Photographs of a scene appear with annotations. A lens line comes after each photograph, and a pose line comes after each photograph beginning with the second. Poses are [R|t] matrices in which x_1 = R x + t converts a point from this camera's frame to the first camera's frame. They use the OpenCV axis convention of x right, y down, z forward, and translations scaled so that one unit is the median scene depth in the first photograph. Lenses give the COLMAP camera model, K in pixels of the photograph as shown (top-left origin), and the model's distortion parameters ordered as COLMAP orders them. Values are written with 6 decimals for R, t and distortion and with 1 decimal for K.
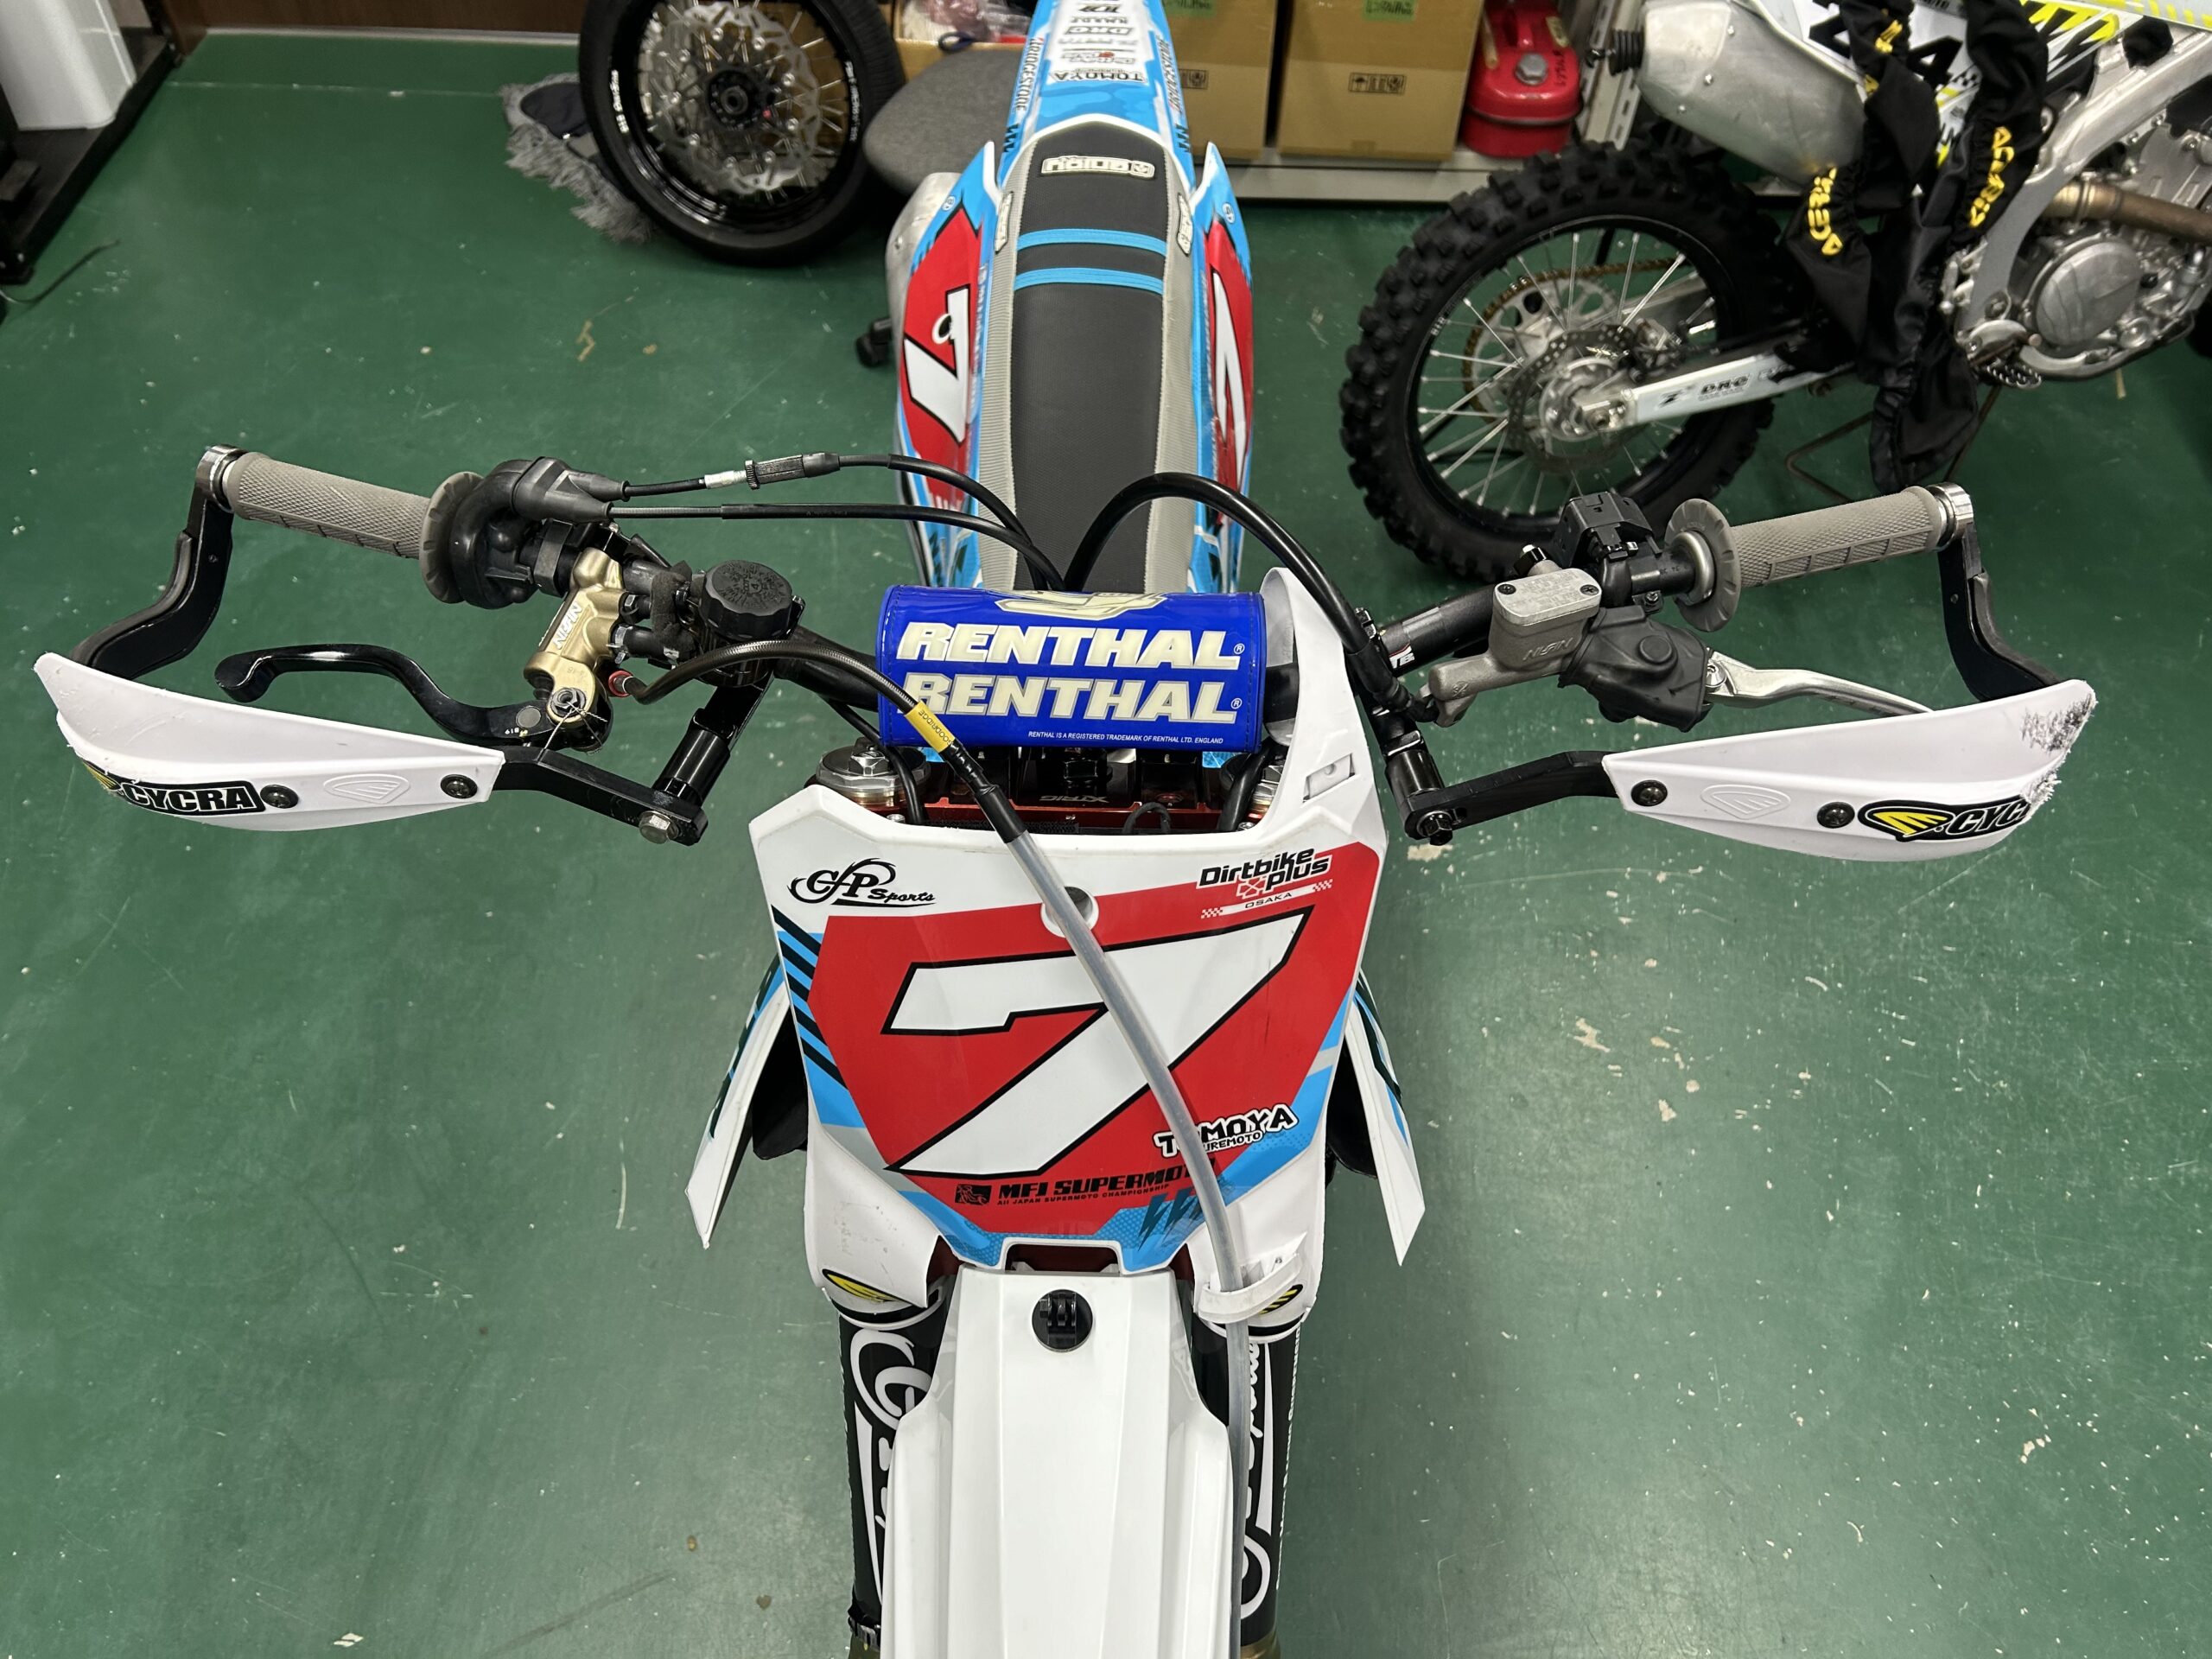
lens RADIAL K [[1672.0, 0, 1094.1], [0, 1672.0, 834.9], [0, 0, 1]] dist [0.024423, -0.053977]
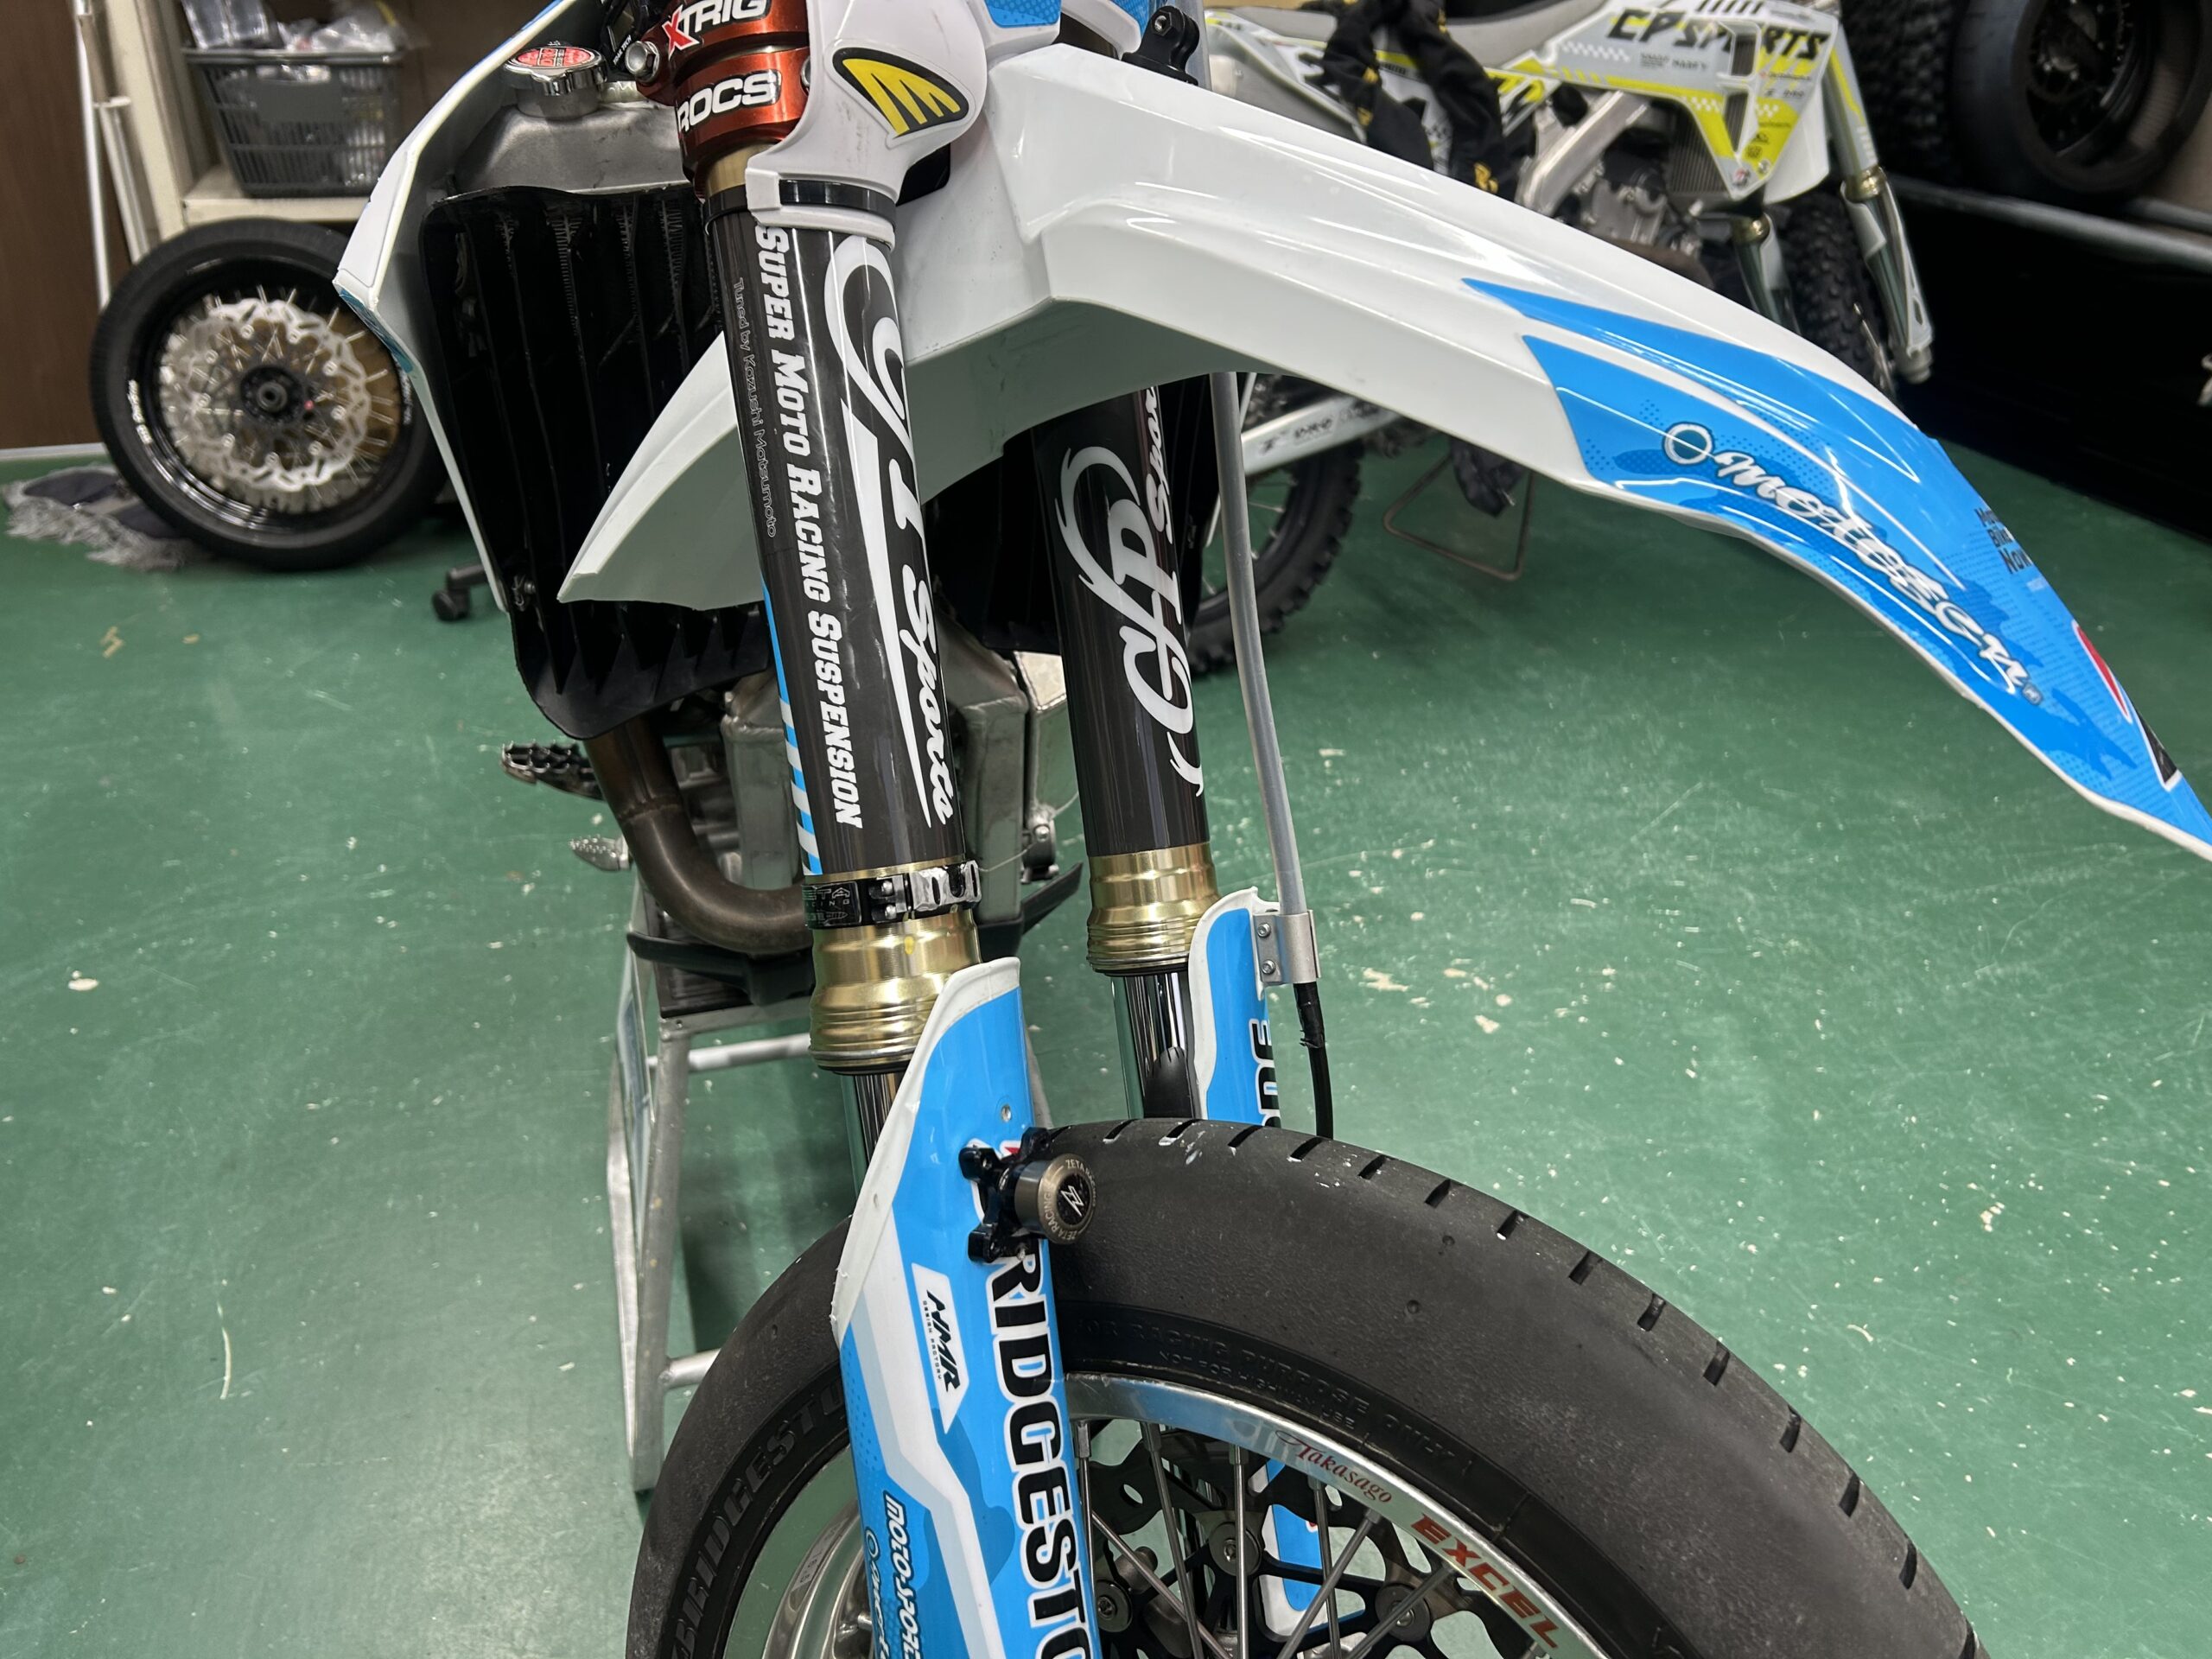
lens RADIAL K [[1687.6, 0, 1116.6], [0, 1687.6, 821.6], [0, 0, 1]] dist [0.029754, -0.049812]
pose [[0.951286, -0.156960, 0.265364, -0.051906], [0.243094, 0.911252, -0.332452, 0.231312], [-0.189632, 0.380766, 0.905018, 0.127698]]
